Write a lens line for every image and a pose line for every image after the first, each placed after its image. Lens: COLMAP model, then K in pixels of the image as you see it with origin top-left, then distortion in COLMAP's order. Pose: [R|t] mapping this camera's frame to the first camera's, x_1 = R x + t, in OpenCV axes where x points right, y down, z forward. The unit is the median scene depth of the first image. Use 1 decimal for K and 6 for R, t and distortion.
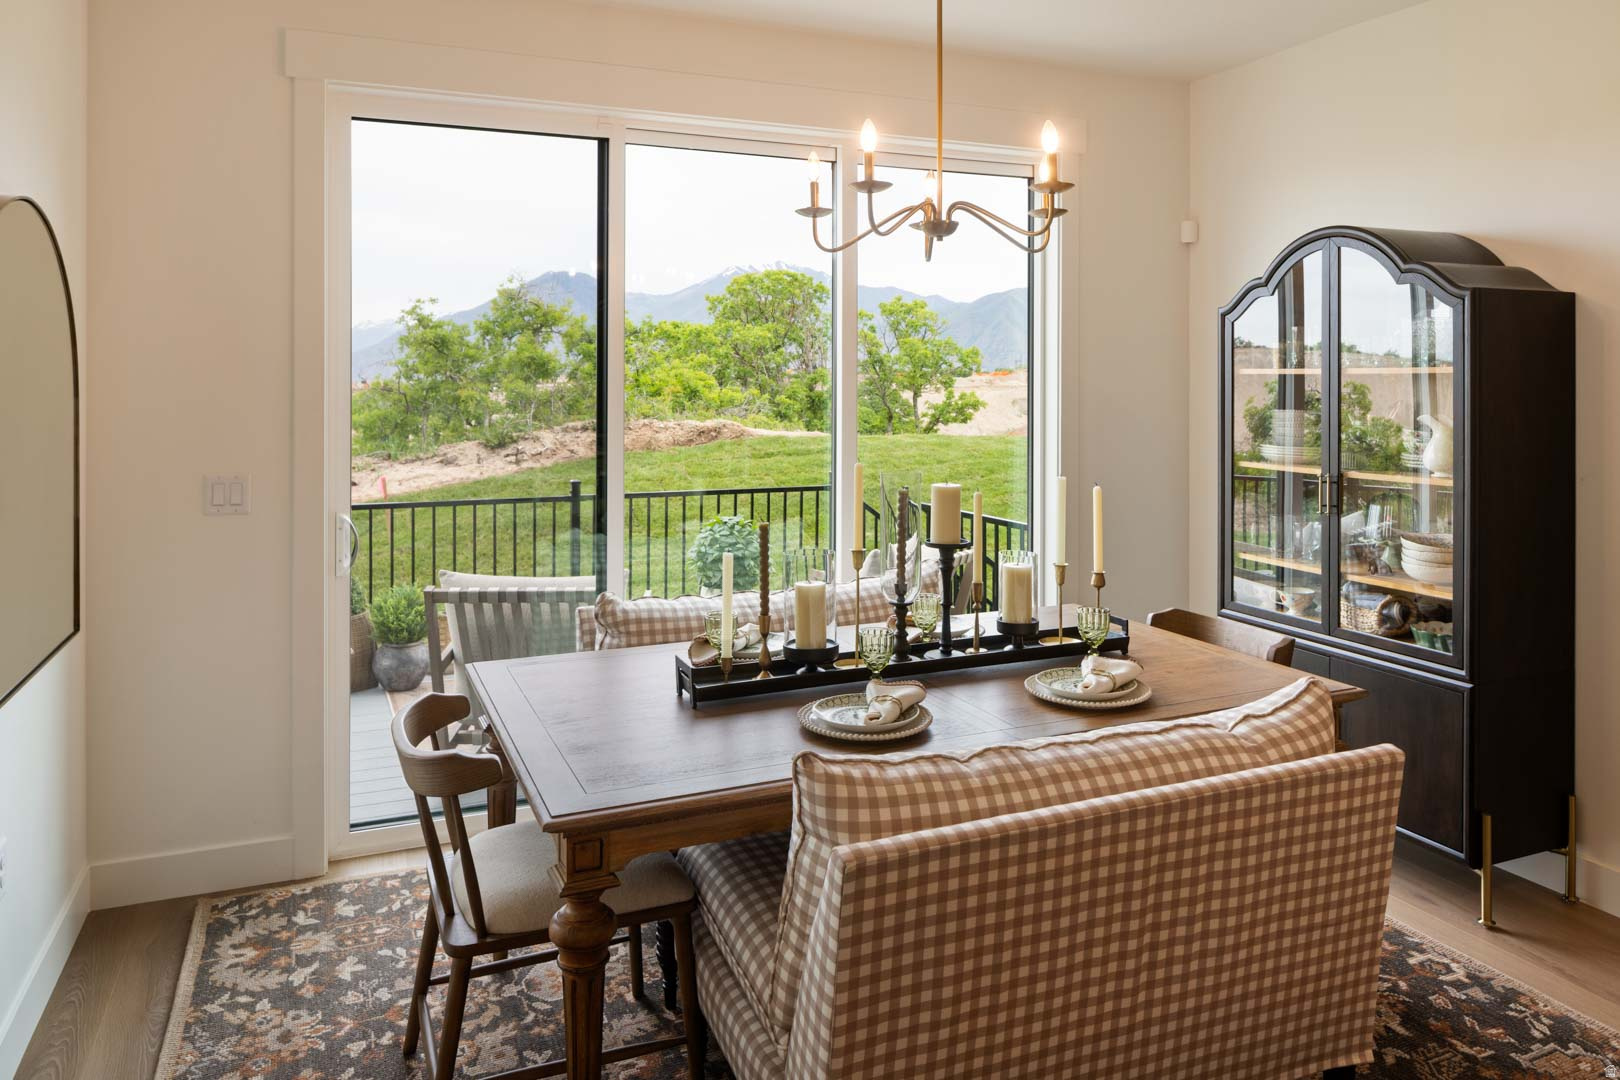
lens RADIAL K [[1112.7, 0, 807.9], [0, 1112.7, 416.8], [0, 0, 1]] dist [-0.011241, -0.001812]
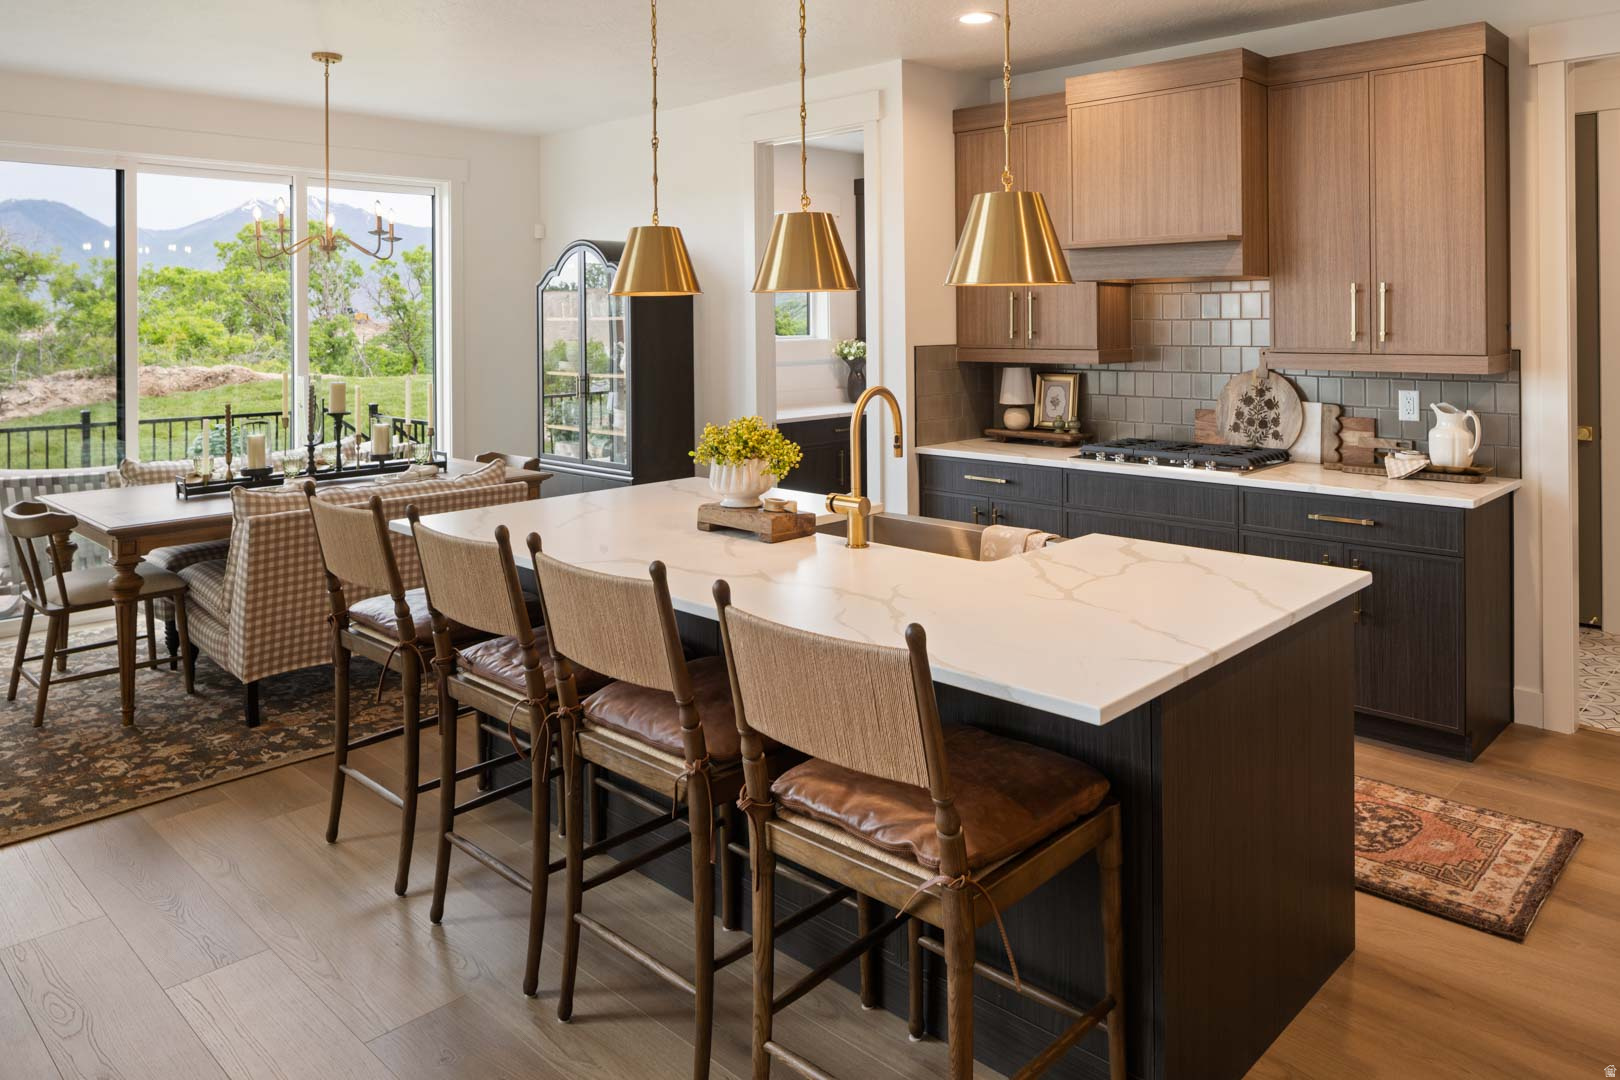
lens RADIAL K [[1126.7, 0, 810.9], [0, 1126.7, 334.9], [0, 0, 1]] dist [-0.015753, 0.002522]
pose [[0.923943, -0.013233, 0.382300, 0.025494], [0.022089, 0.999580, -0.018785, 0.006387], [-0.381891, 0.025801, 0.923847, -0.194409]]
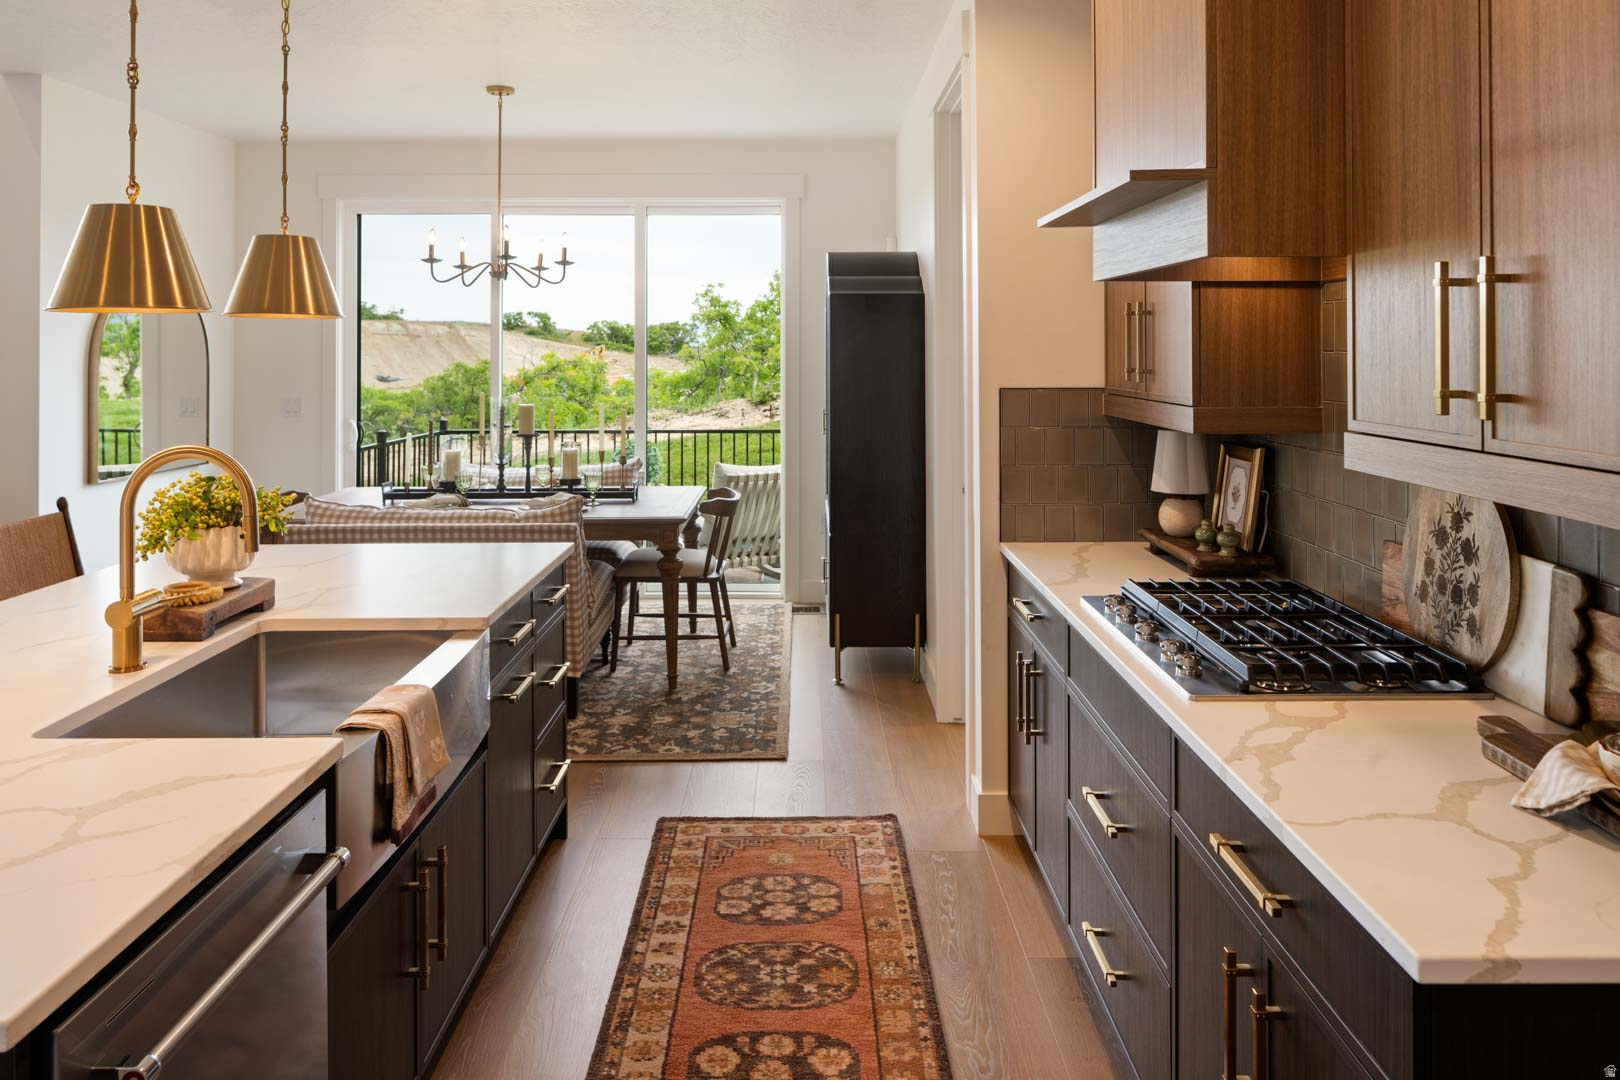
lens RADIAL K [[1115.0, 0, 810.0], [0, 1115.0, 342.0], [0, 0, 1]] dist [0.005202, 0.002237]
pose [[0.922183, -0.003086, -0.386743, 0.241842], [-0.011940, 0.999264, -0.036444, 0.003281], [0.386570, 0.038226, 0.921467, -0.109418]]
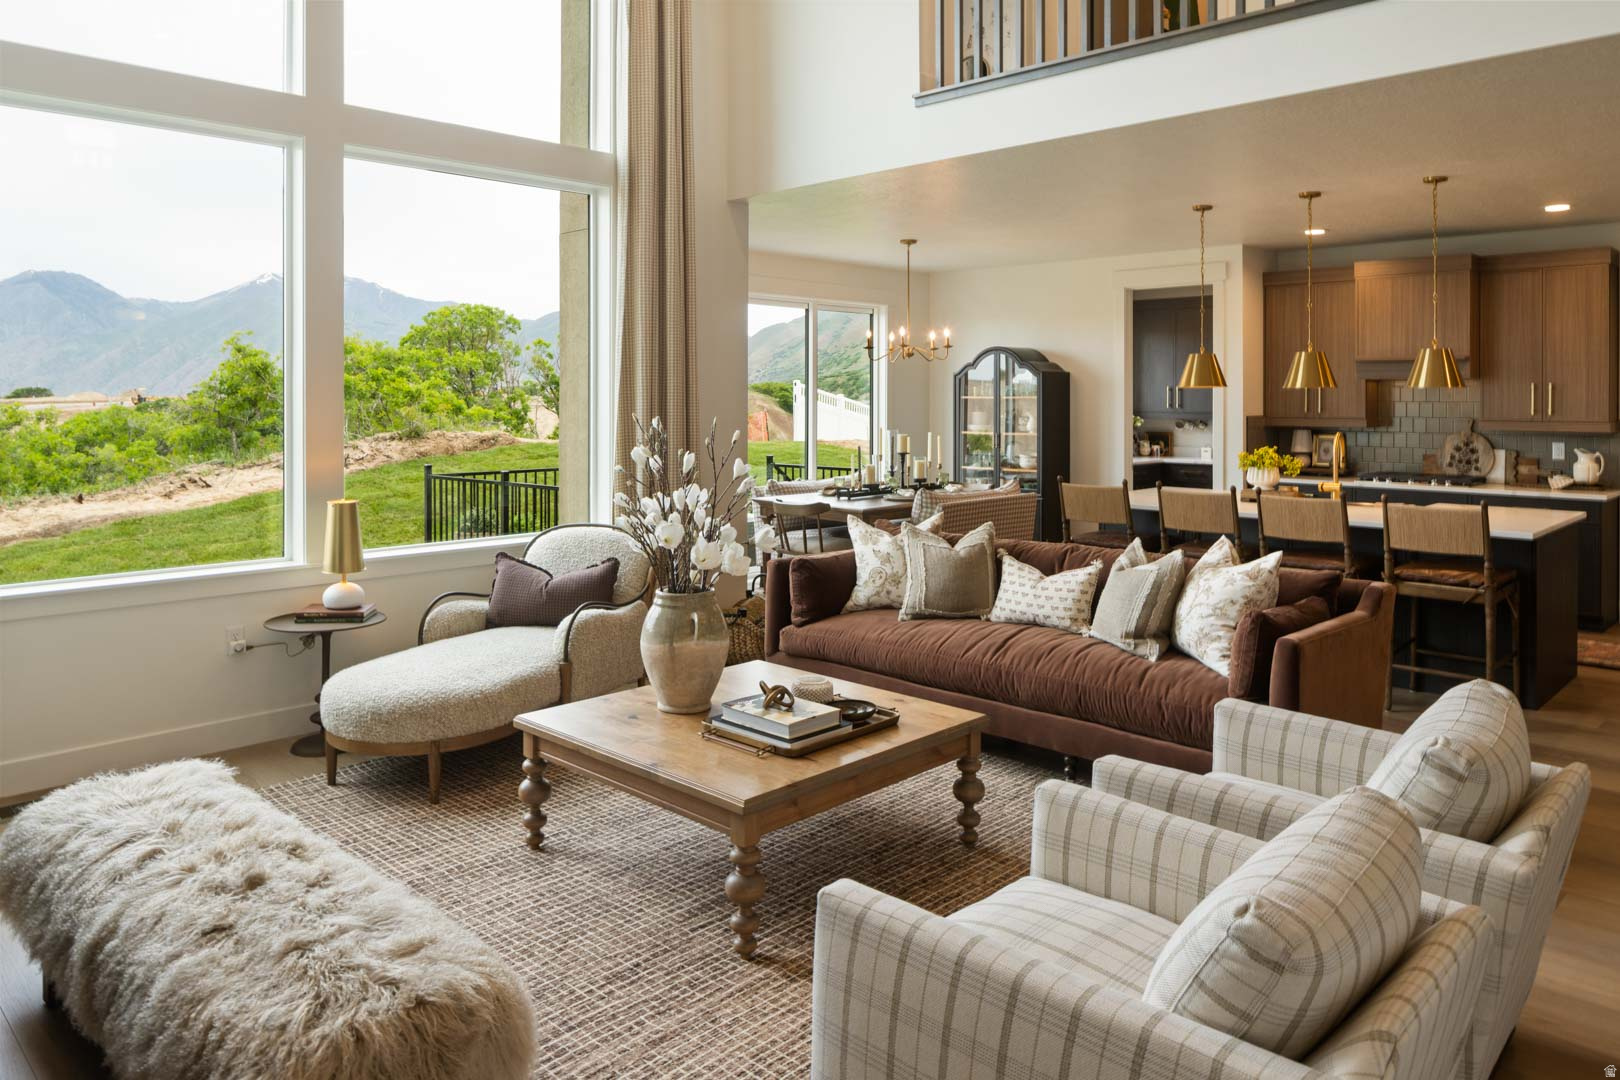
lens RADIAL K [[1112.7, 0, 807.9], [0, 1112.7, 416.8], [0, 0, 1]] dist [-0.011241, -0.001812]
pose [[0.925299, -0.006248, 0.379186, -0.241187], [0.012435, 0.999826, -0.013870, 0.009443], [-0.379033, 0.017549, 0.925217, -0.330455]]
